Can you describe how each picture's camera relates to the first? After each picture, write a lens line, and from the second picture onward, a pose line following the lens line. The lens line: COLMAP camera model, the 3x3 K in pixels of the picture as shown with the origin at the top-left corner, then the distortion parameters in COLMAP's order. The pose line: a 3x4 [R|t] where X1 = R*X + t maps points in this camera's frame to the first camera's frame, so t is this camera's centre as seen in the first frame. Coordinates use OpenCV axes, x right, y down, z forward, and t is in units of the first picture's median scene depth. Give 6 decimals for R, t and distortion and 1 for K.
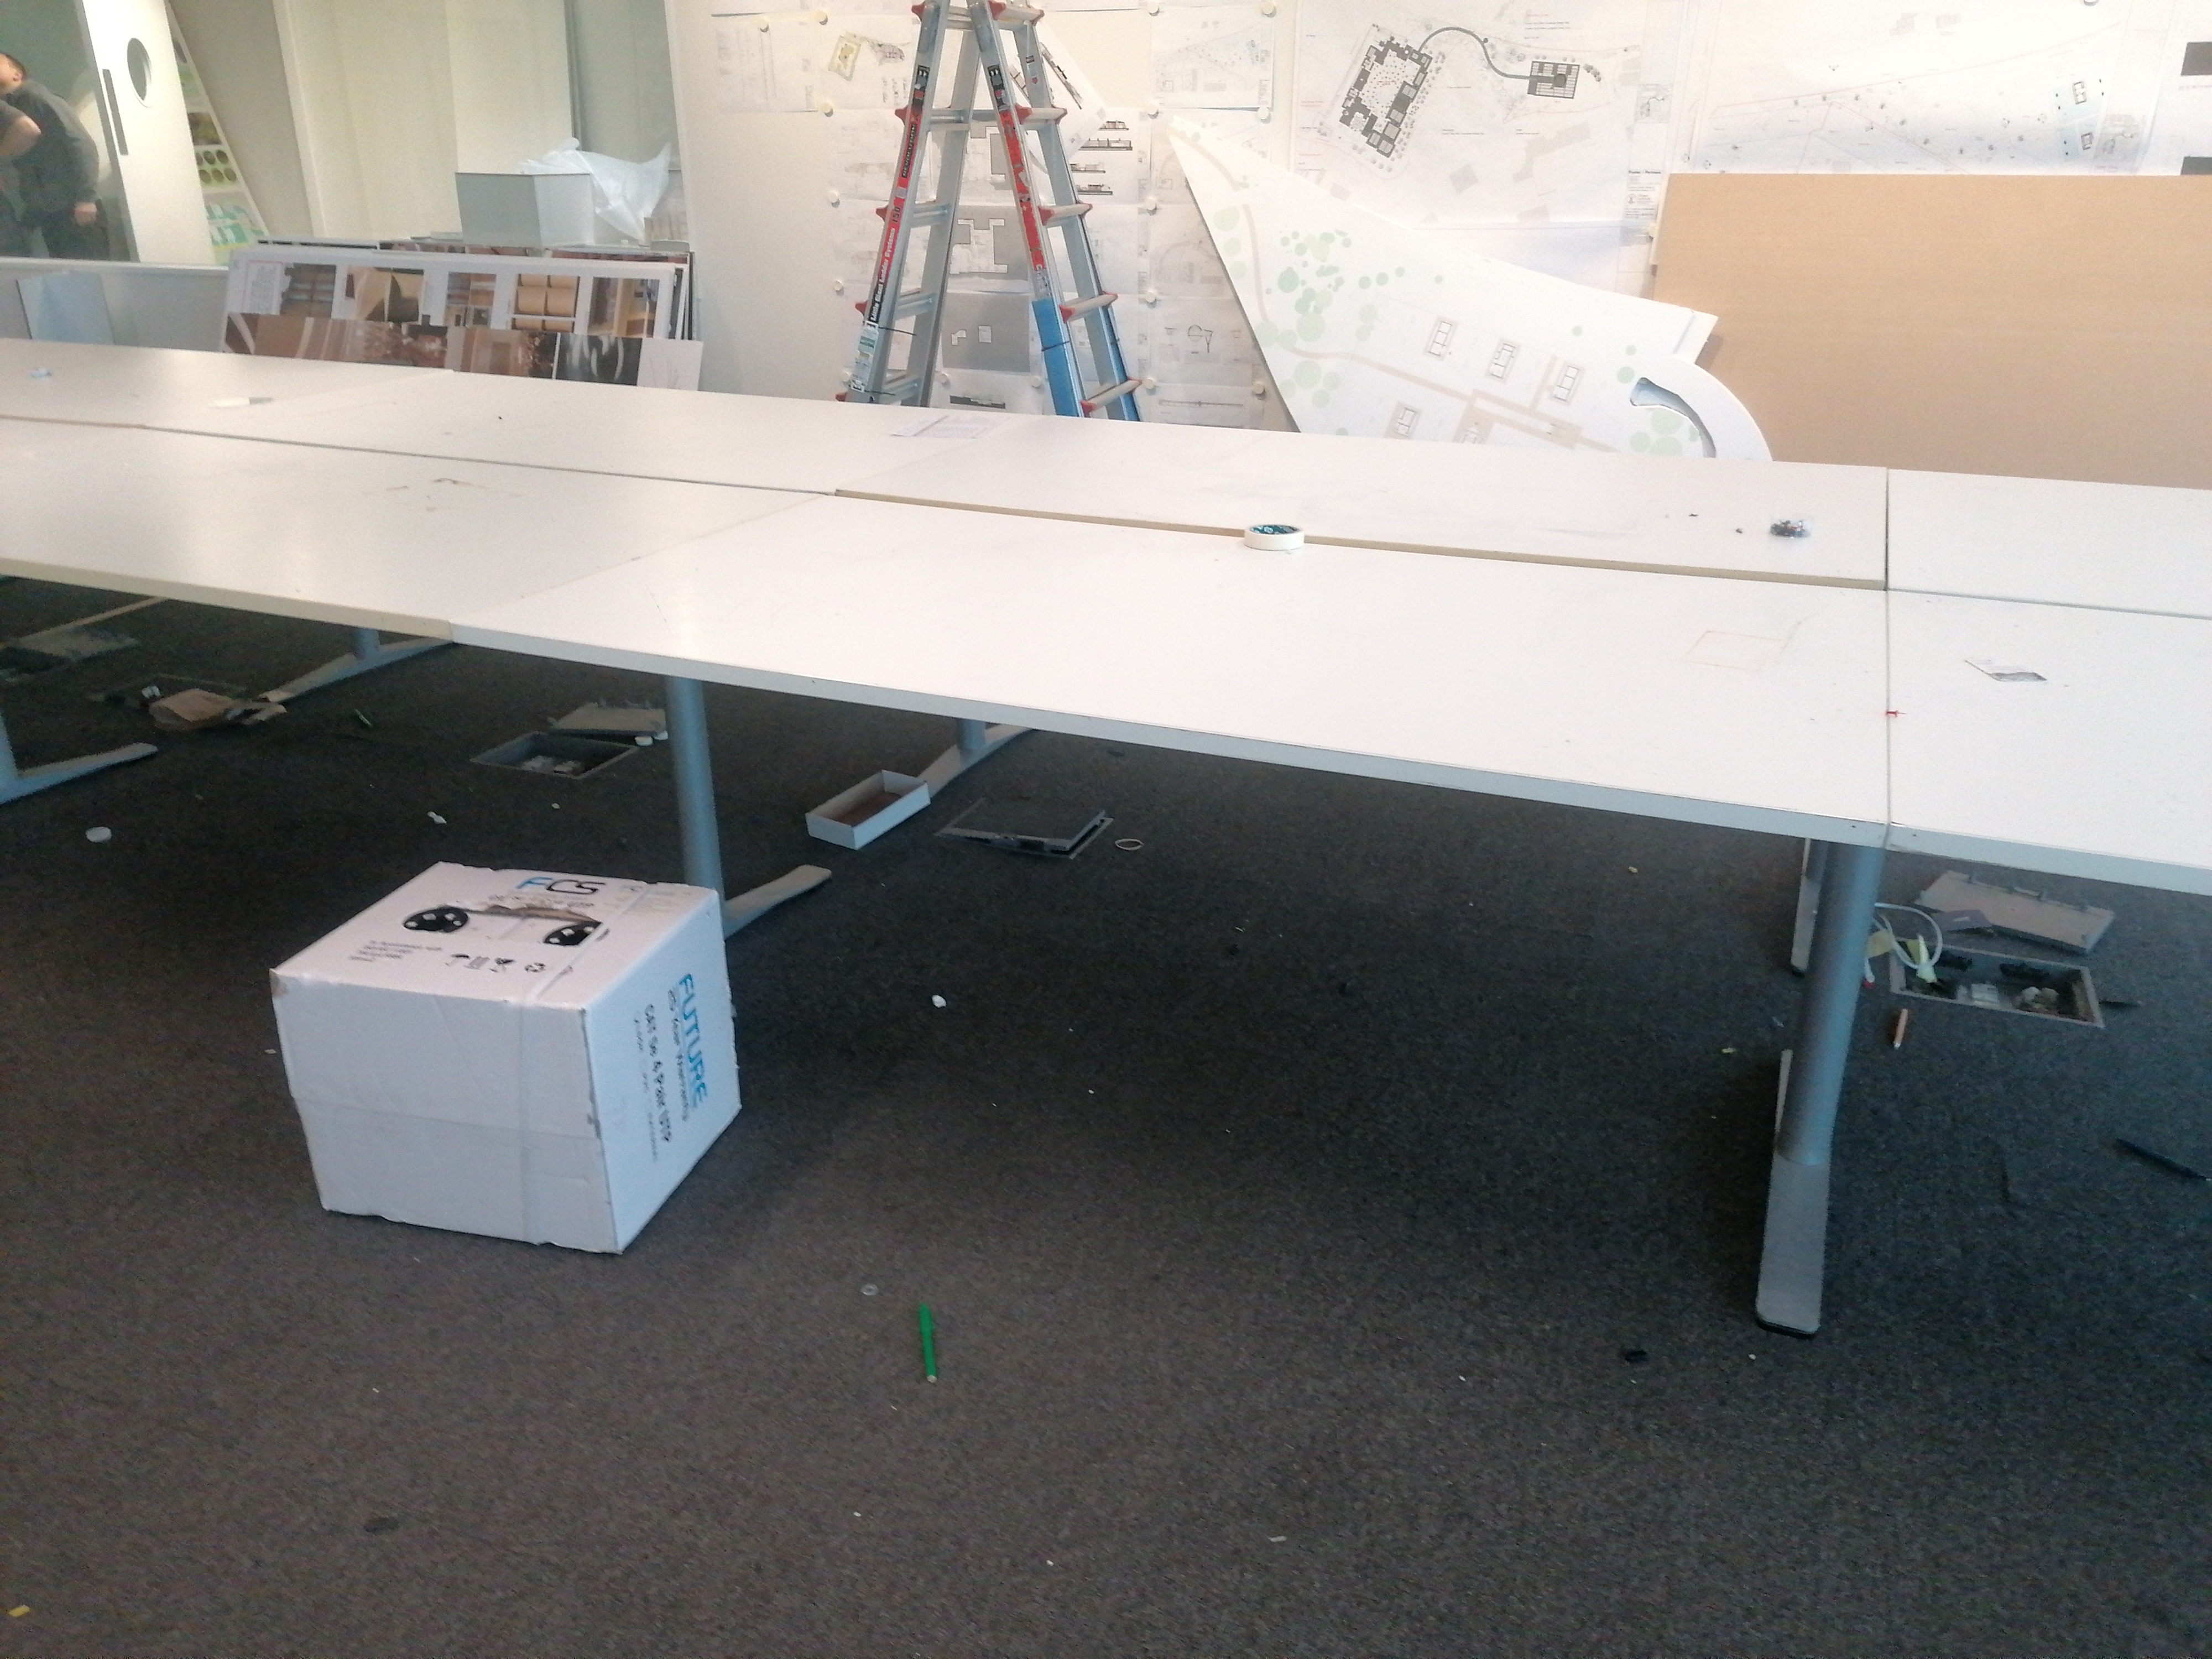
lens RADIAL K [[1634.6, 0, 1106.0], [0, 1634.6, 829.5], [0, 0, 1]] dist [0.056100, -0.062769]
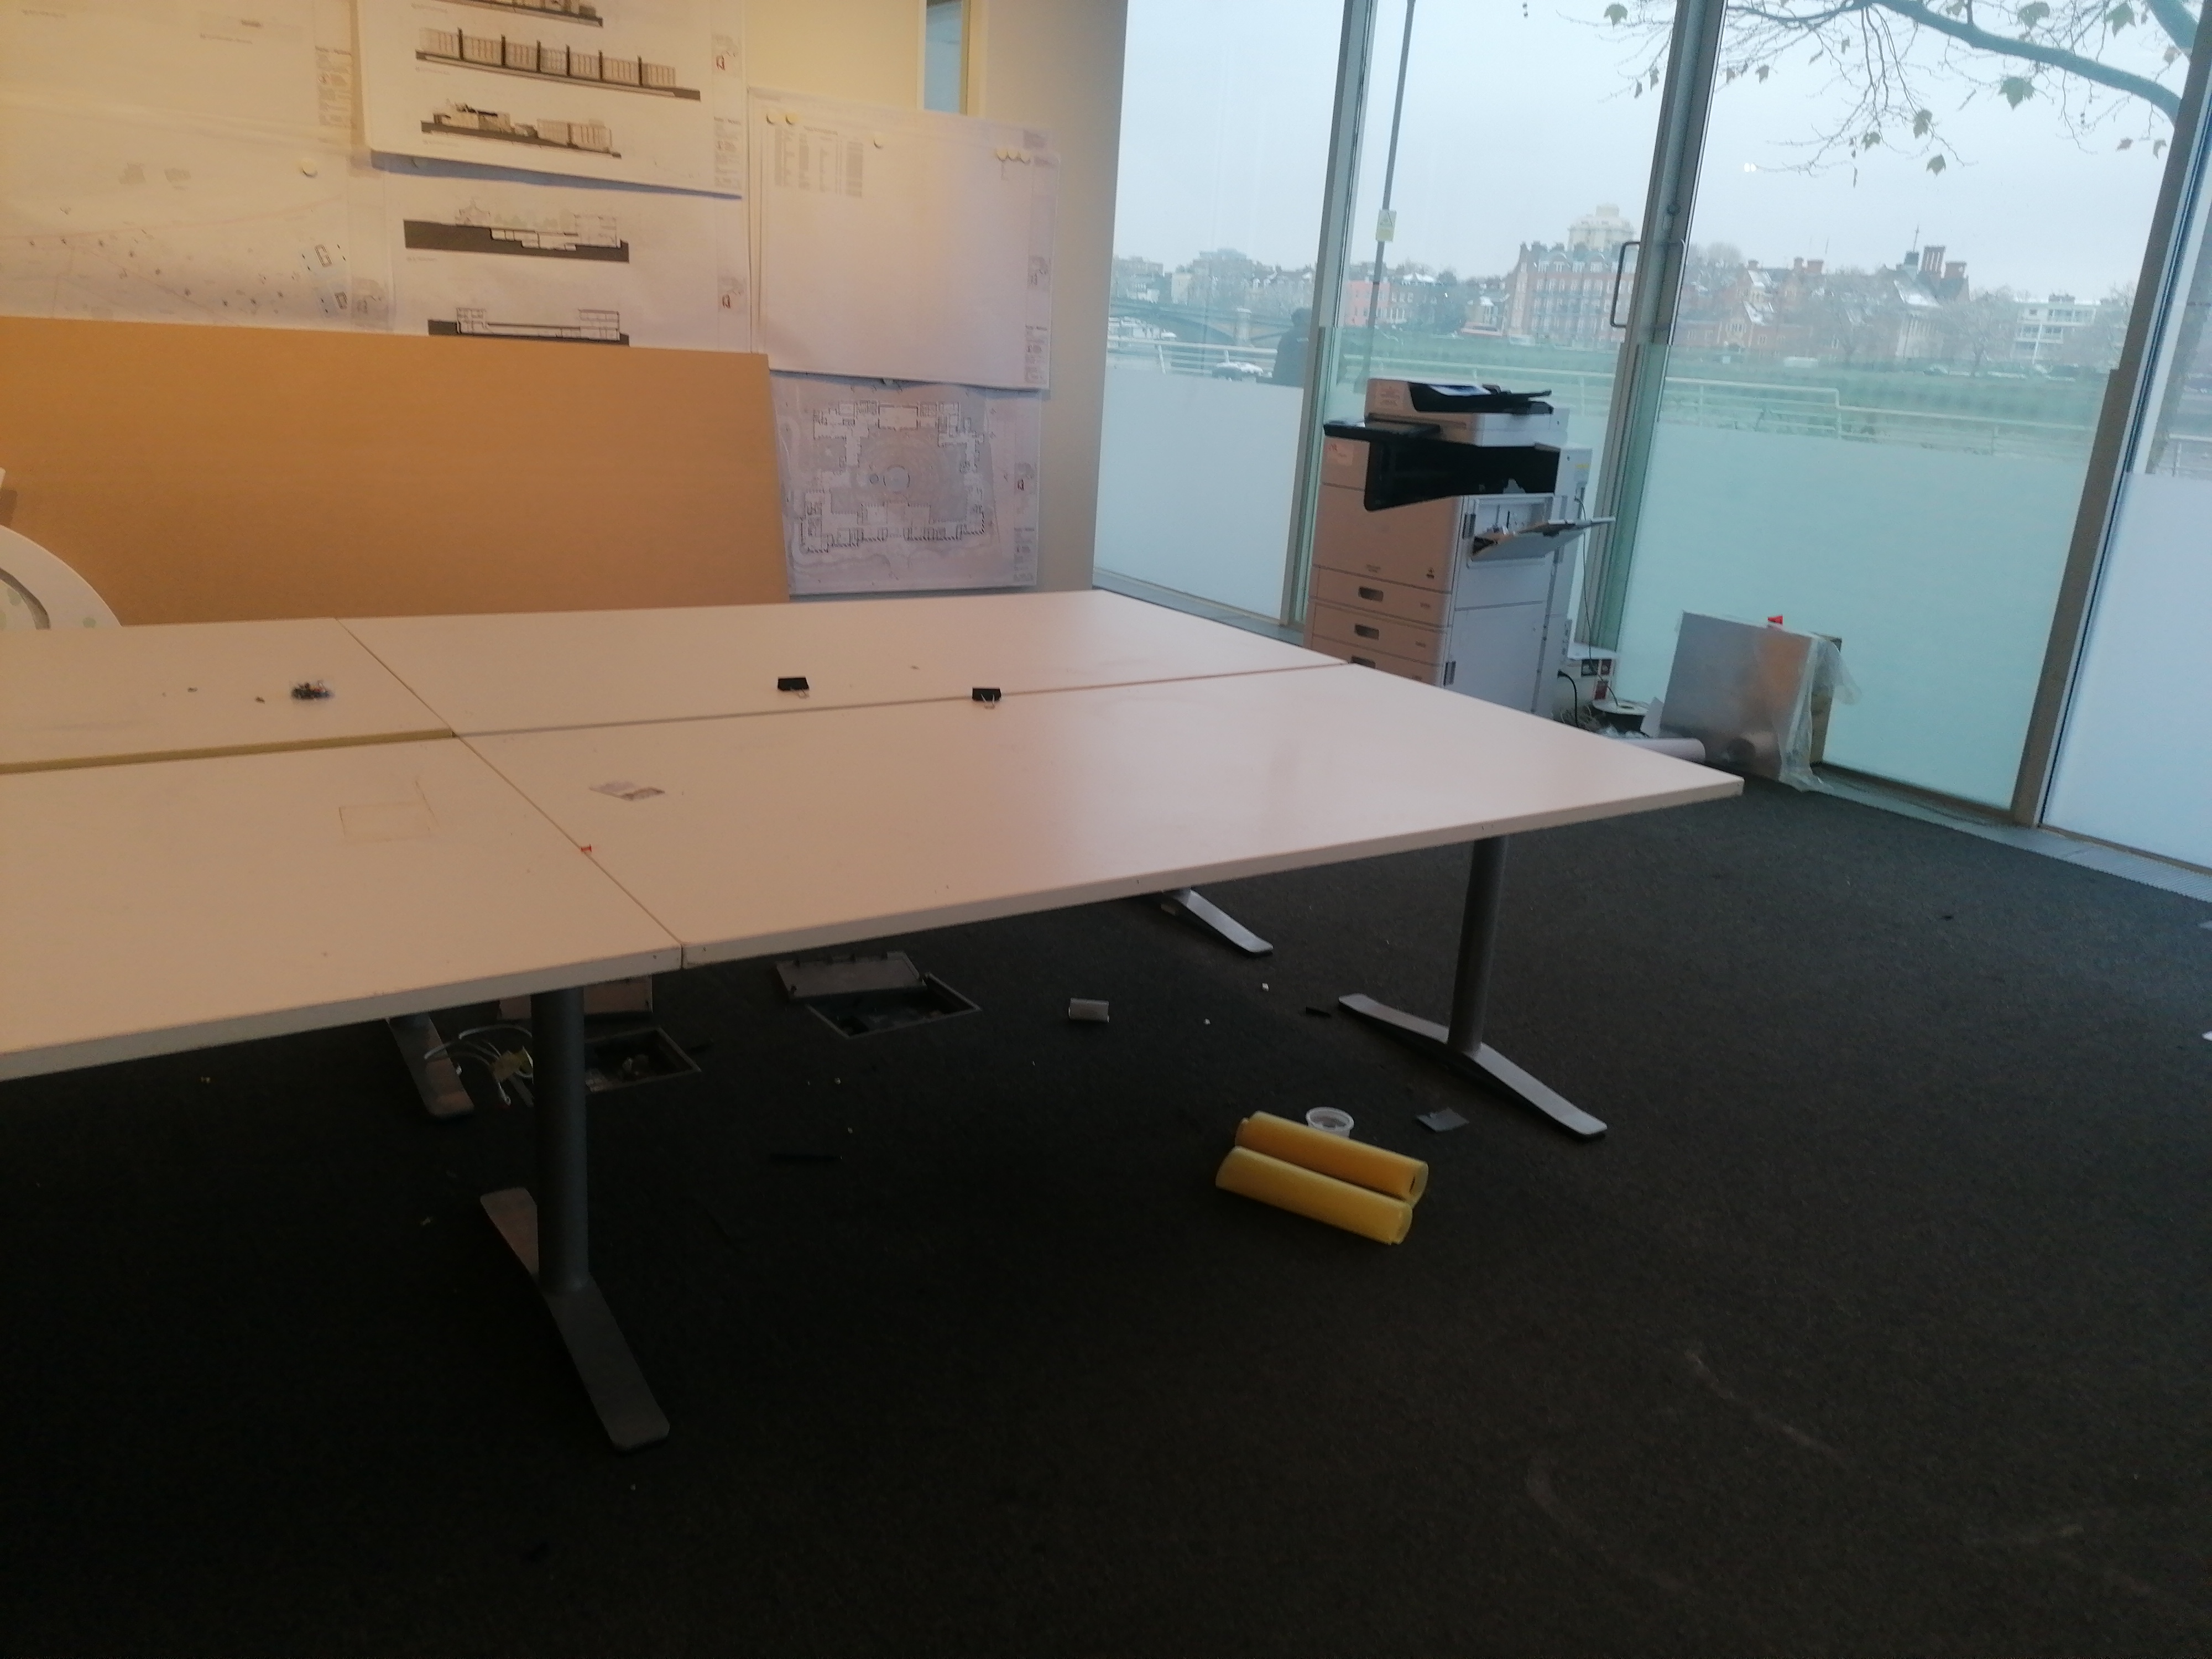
lens RADIAL K [[1634.6, 0, 1106.0], [0, 1634.6, 829.5], [0, 0, 1]] dist [0.056100, -0.062769]
pose [[0.546099, -0.210255, 0.810906, -0.129232], [0.269410, 0.960647, 0.067649, -0.040926], [-0.793218, 0.181523, 0.581253, 0.072291]]
